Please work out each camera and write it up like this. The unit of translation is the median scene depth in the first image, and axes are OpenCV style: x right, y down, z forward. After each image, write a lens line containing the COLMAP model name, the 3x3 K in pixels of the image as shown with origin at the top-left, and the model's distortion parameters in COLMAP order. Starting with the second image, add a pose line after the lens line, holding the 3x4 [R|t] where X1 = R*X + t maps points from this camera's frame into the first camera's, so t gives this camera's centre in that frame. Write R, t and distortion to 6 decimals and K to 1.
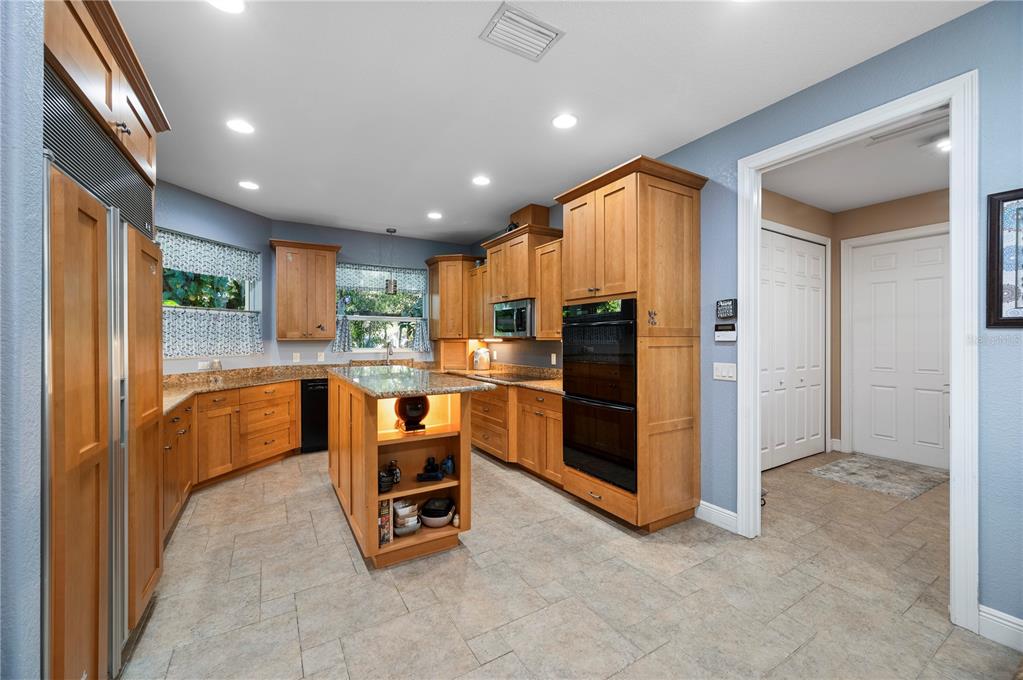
lens RADIAL K [[404.2, 0, 506.4], [0, 404.2, 338.9], [0, 0, 1]] dist [-0.001576, 0.000793]
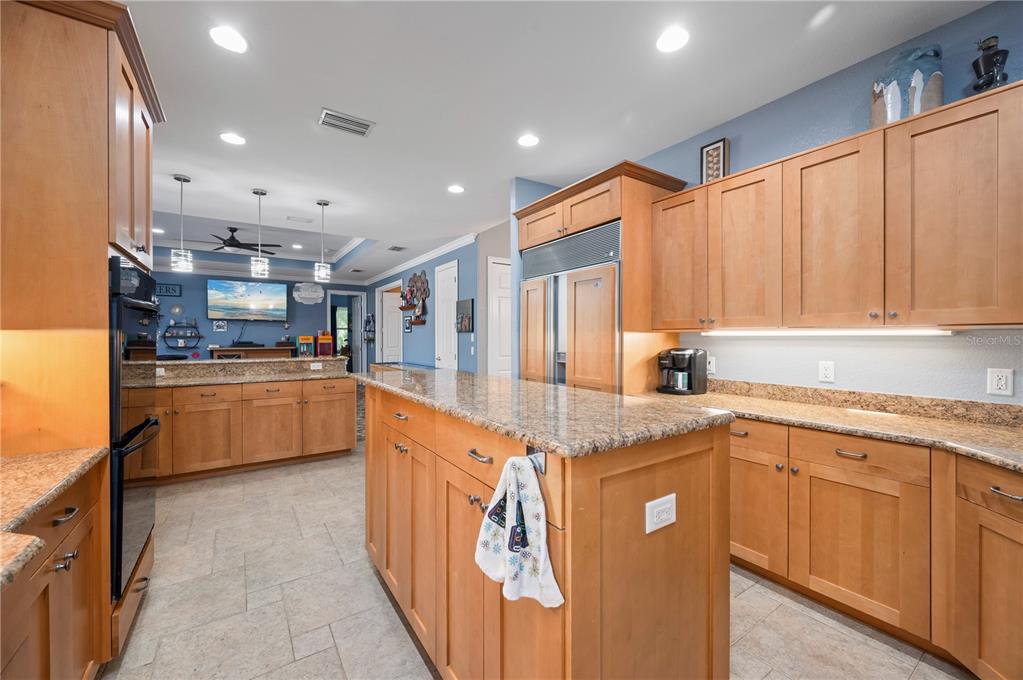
lens RADIAL K [[404.2, 0, 513.3], [0, 404.2, 339.4], [0, 0, 1]] dist [-0.001576, 0.000793]
pose [[-0.997298, -0.003350, -0.073390, -0.259835], [-0.002756, 0.999963, -0.008195, 0.014774], [0.073415, -0.007971, -0.997270, 1.440834]]
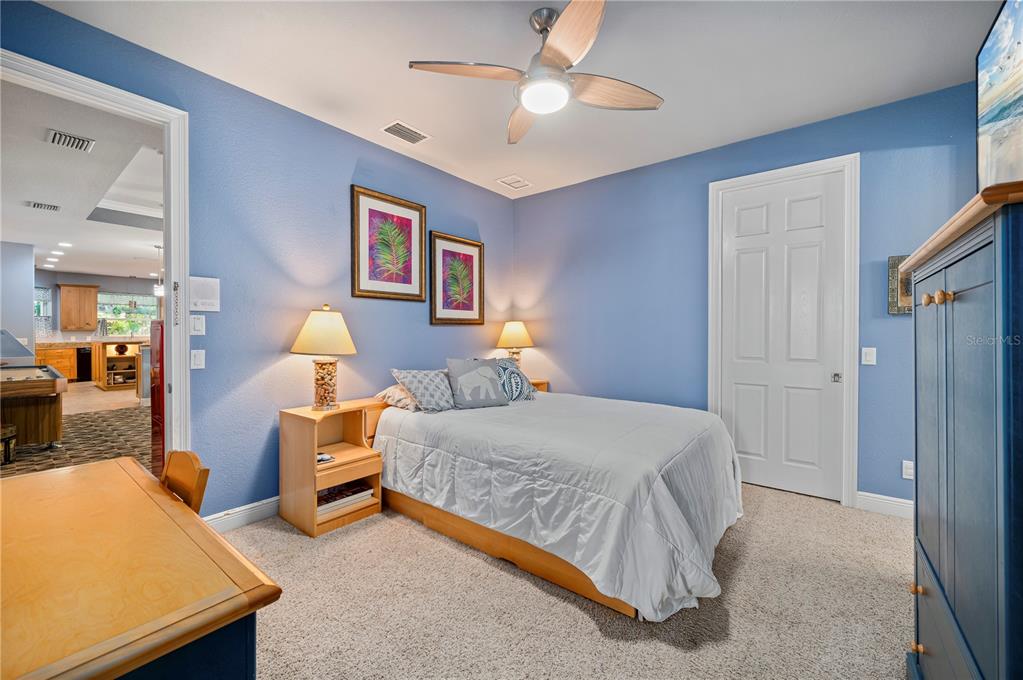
lens RADIAL K [[404.2, 0, 502.0], [0, 404.2, 335.8], [0, 0, 1]] dist [-0.001576, 0.000793]
pose [[0.936849, -0.004585, 0.349705, 1.205136], [0.002847, 0.999981, 0.005482, 0.040811], [-0.349723, -0.004140, 0.936844, -2.523817]]
